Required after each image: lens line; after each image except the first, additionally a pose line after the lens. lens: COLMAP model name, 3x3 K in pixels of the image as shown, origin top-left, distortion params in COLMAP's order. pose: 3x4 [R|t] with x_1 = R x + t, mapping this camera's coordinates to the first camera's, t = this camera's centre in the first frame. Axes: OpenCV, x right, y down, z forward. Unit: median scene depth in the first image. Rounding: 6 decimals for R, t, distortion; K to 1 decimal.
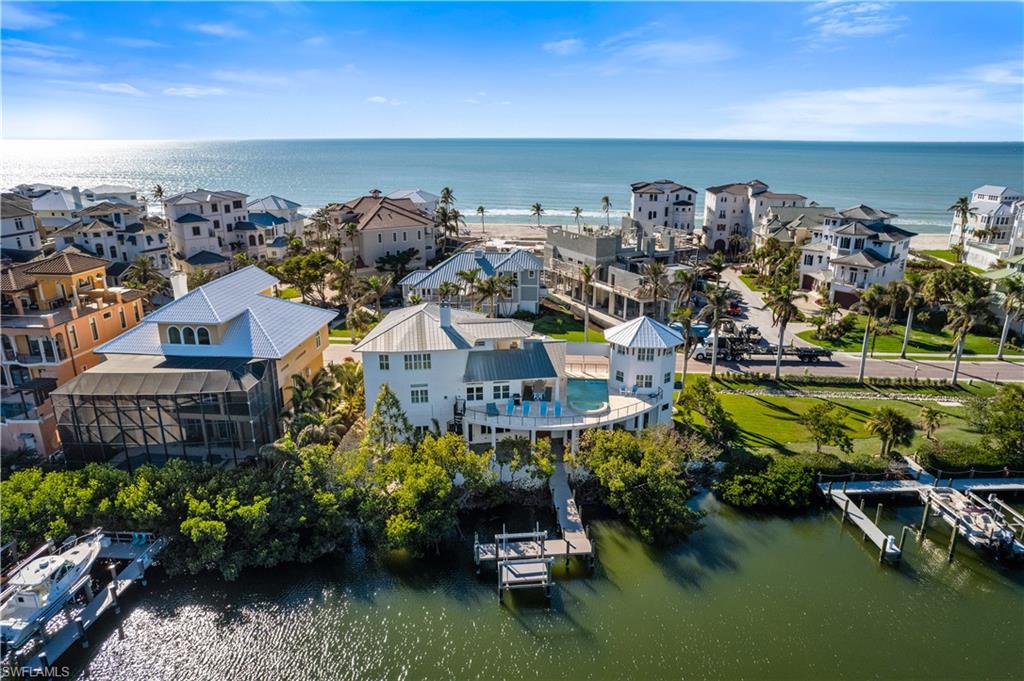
lens RADIAL K [[654.3, 0, 514.5], [0, 654.3, 348.0], [0, 0, 1]] dist [-0.078692, 0.064722]
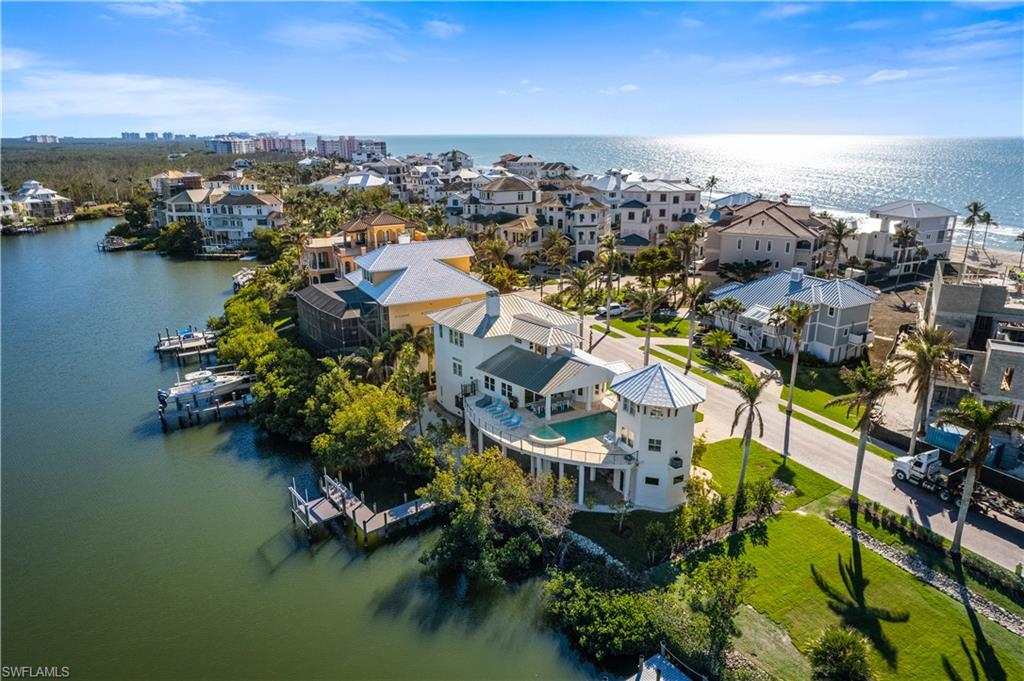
lens RADIAL K [[654.3, 0, 514.5], [0, 654.3, 348.0], [0, 0, 1]] dist [-0.078692, 0.064722]
pose [[0.539445, 0.261185, -0.800488, 0.748671], [-0.256191, 0.956515, 0.139448, -0.133855], [0.802100, 0.129853, 0.582901, 0.397622]]
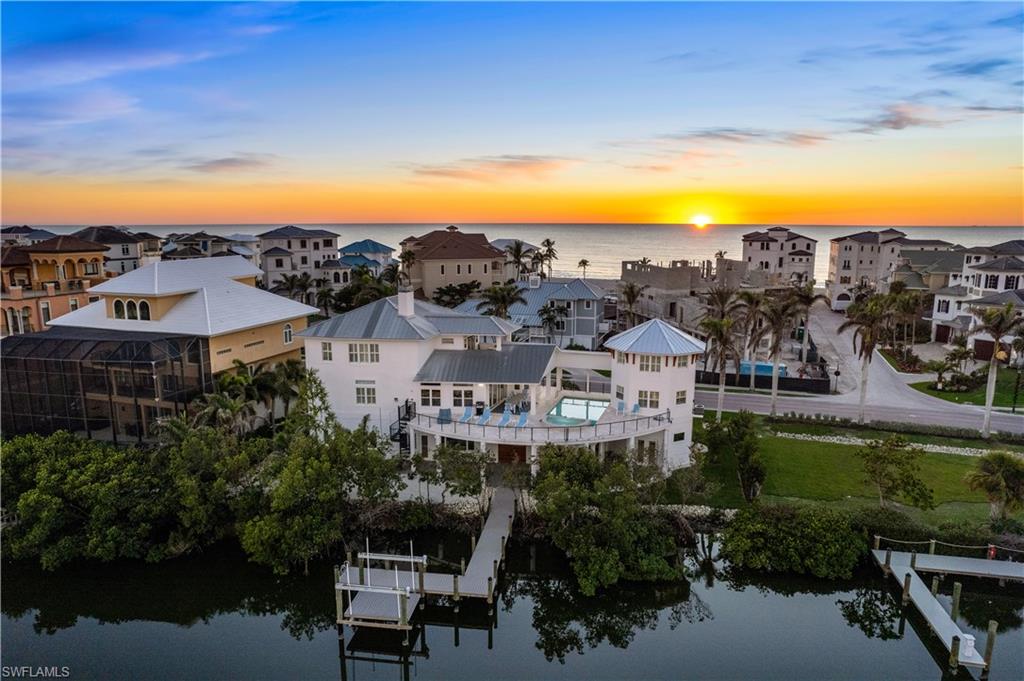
lens RADIAL K [[654.3, 0, 514.5], [0, 654.3, 348.0], [0, 0, 1]] dist [-0.078692, 0.064722]
pose [[0.973320, 0.042957, -0.225396, 0.216141], [-0.070930, 0.990535, -0.117513, 0.093174], [0.218215, 0.130365, 0.967154, 0.207192]]
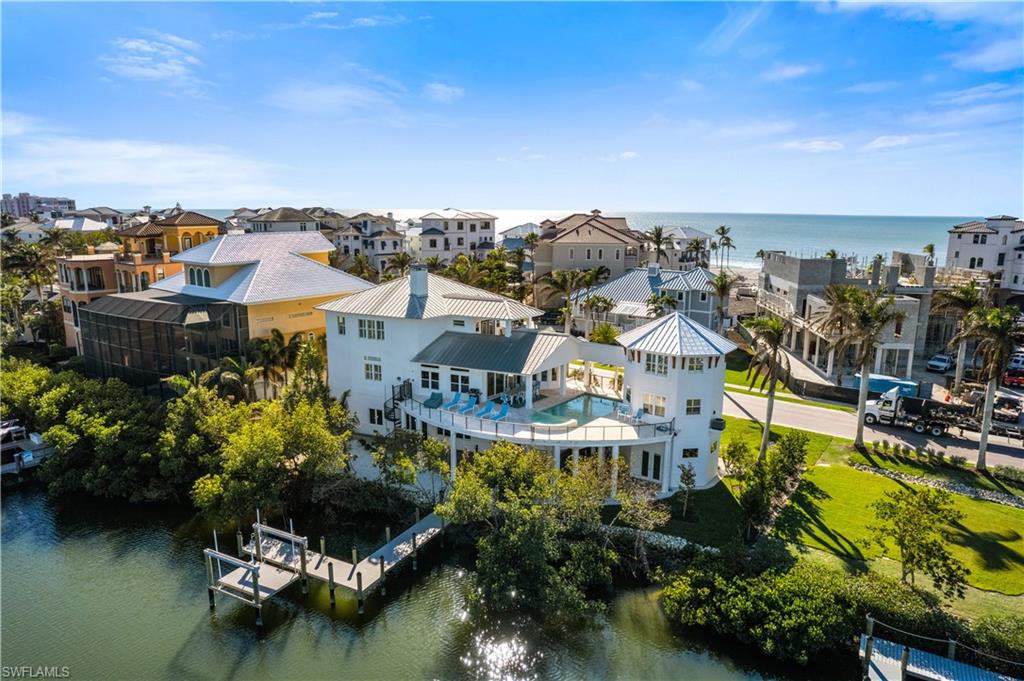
lens RADIAL K [[654.3, 0, 514.5], [0, 654.3, 348.0], [0, 0, 1]] dist [-0.078692, 0.064722]
pose [[0.841452, 0.117897, -0.527313, 0.424818], [-0.174272, 0.982969, -0.058320, 0.057458], [0.511457, 0.140970, 0.847667, 0.353110]]
